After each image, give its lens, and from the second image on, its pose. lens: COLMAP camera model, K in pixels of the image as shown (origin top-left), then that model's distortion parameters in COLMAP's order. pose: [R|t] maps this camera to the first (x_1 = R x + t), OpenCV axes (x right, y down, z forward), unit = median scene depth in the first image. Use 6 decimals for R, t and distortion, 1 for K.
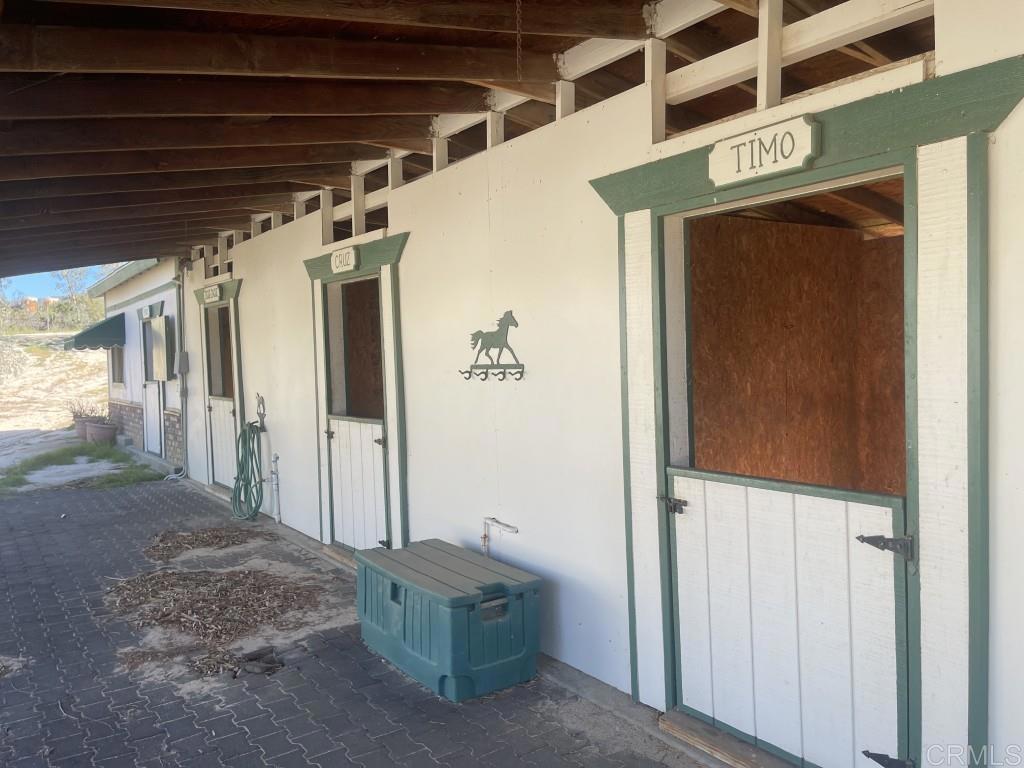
lens RADIAL K [[754.2, 0, 507.9], [0, 754.2, 416.0], [0, 0, 1]] dist [0.023230, 0.001477]
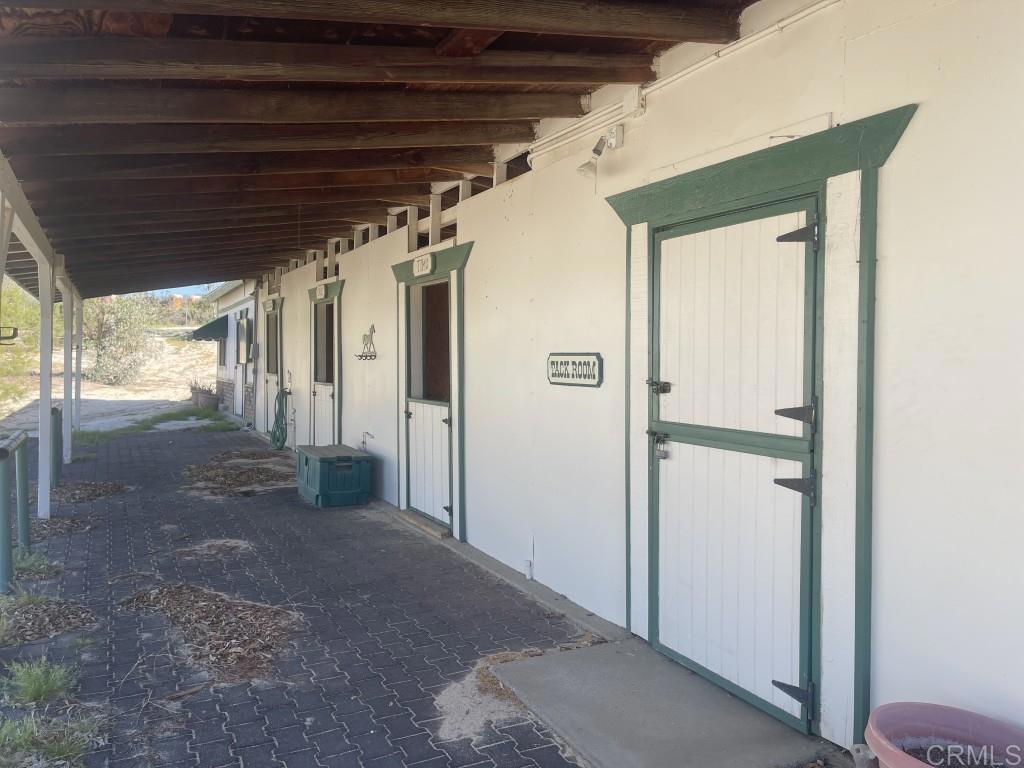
lens RADIAL K [[756.1, 0, 514.4], [0, 756.1, 380.2], [0, 0, 1]] dist [0.091343, -0.136063]
pose [[0.989519, 0.013100, -0.143804, 0.194138], [-0.018455, 0.999183, -0.035965, 0.020968], [0.143216, 0.038242, 0.988952, -0.268789]]
